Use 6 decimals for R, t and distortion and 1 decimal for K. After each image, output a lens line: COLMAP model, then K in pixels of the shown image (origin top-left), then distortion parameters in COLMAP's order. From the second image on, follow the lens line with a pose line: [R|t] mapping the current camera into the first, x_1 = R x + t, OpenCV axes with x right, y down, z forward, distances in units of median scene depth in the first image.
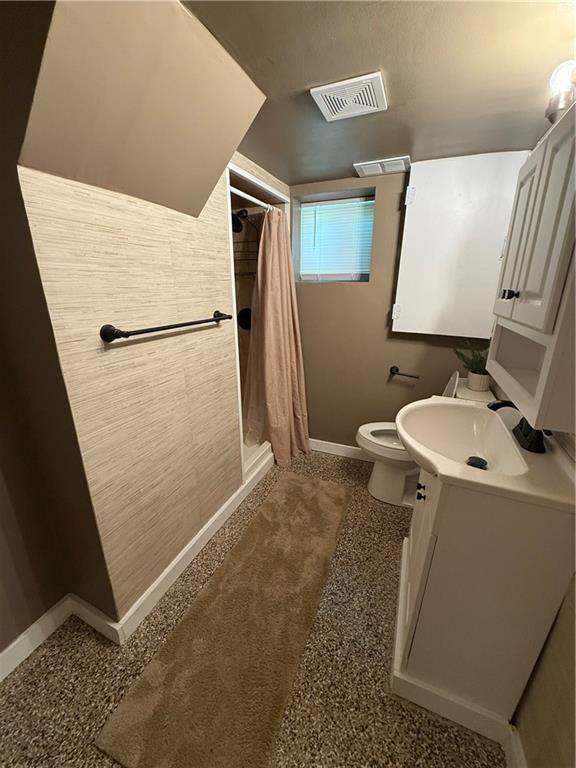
lens RADIAL K [[308.3, 0, 287.0], [0, 308.3, 383.4], [0, 0, 1]] dist [-0.000224, 0.000434]
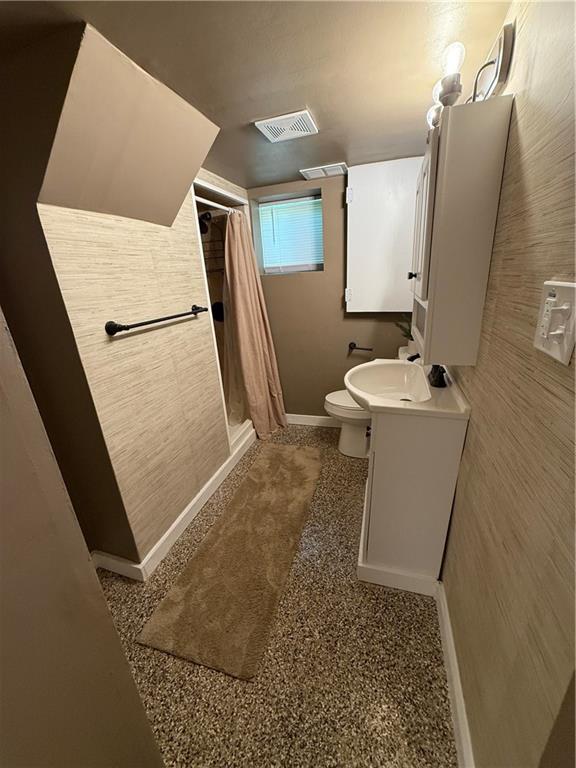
lens RADIAL K [[308.3, 0, 287.4], [0, 308.3, 383.2], [0, 0, 1]] dist [-0.000224, 0.000434]
pose [[0.993062, -0.093007, 0.071957, 0.014167], [0.091079, 0.995403, 0.029623, 0.070085], [-0.074382, -0.022864, 0.996968, -0.242856]]
